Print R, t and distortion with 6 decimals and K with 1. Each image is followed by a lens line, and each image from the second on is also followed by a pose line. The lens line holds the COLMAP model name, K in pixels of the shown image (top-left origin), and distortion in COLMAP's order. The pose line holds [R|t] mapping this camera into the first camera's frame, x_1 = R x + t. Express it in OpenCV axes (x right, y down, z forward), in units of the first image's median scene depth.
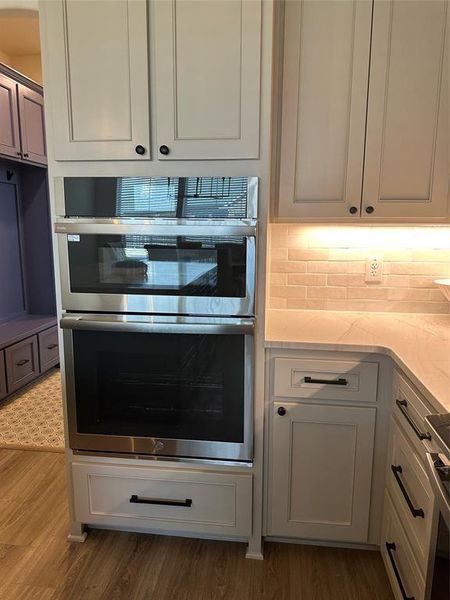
lens RADIAL K [[423.4, 0, 226.5], [0, 423.4, 296.8], [0, 0, 1]] dist [0.104063, -0.133846]
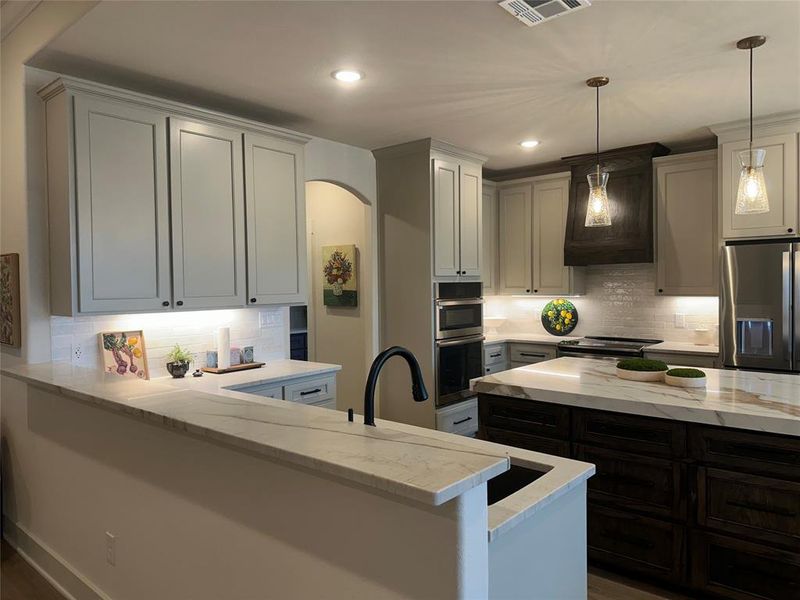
lens RADIAL K [[564.6, 0, 403.0], [0, 564.6, 297.6], [0, 0, 1]] dist [0.104063, -0.133846]
pose [[0.557770, -0.033872, 0.829304, -2.990005], [0.157791, 0.985272, -0.065884, -0.018993], [-0.814859, 0.167605, 0.554900, -0.552124]]
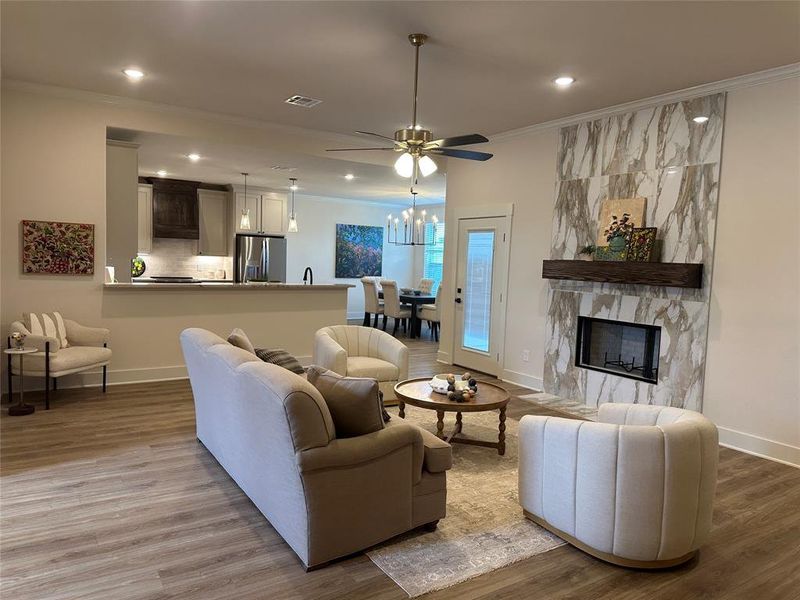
lens RADIAL K [[566.2, 0, 415.1], [0, 566.2, 301.8], [0, 0, 1]] dist [0.078789, -0.116350]
pose [[-0.653558, -0.088231, 0.751716, -6.119019], [0.088727, 0.977403, 0.191862, -0.518293], [-0.751658, 0.192090, -0.630961, 2.337994]]
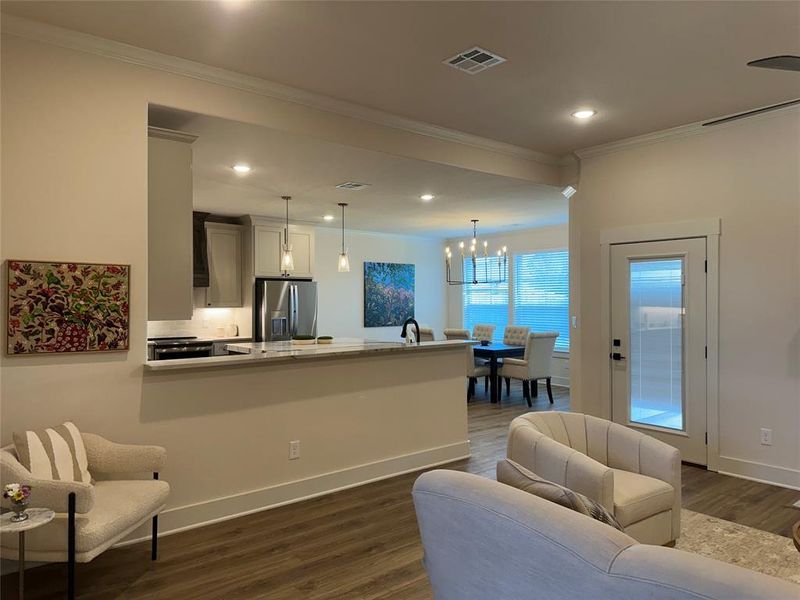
lens RADIAL K [[564.6, 0, 403.0], [0, 564.6, 297.6], [0, 0, 1]] dist [0.104063, -0.133846]
pose [[-0.719324, -0.003297, 0.694667, -4.306909], [0.115010, 0.985624, 0.123769, -0.509243], [-0.685088, 0.168924, -0.708603, 2.324869]]
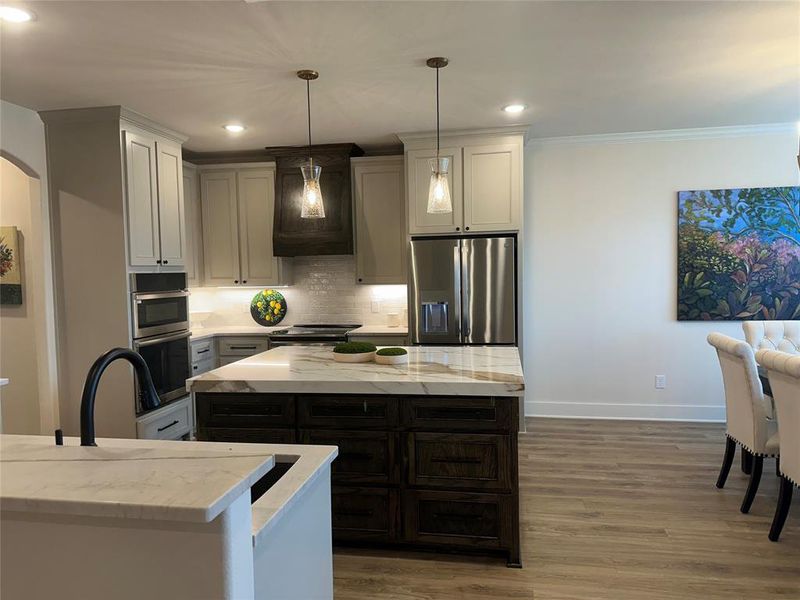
lens RADIAL K [[564.6, 0, 403.0], [0, 564.6, 297.6], [0, 0, 1]] dist [0.104063, -0.133846]
pose [[0.056226, -0.055000, 0.996902, -2.986711], [0.190274, 0.980772, 0.043378, -0.034550], [-0.980120, 0.187245, 0.065610, -0.422524]]
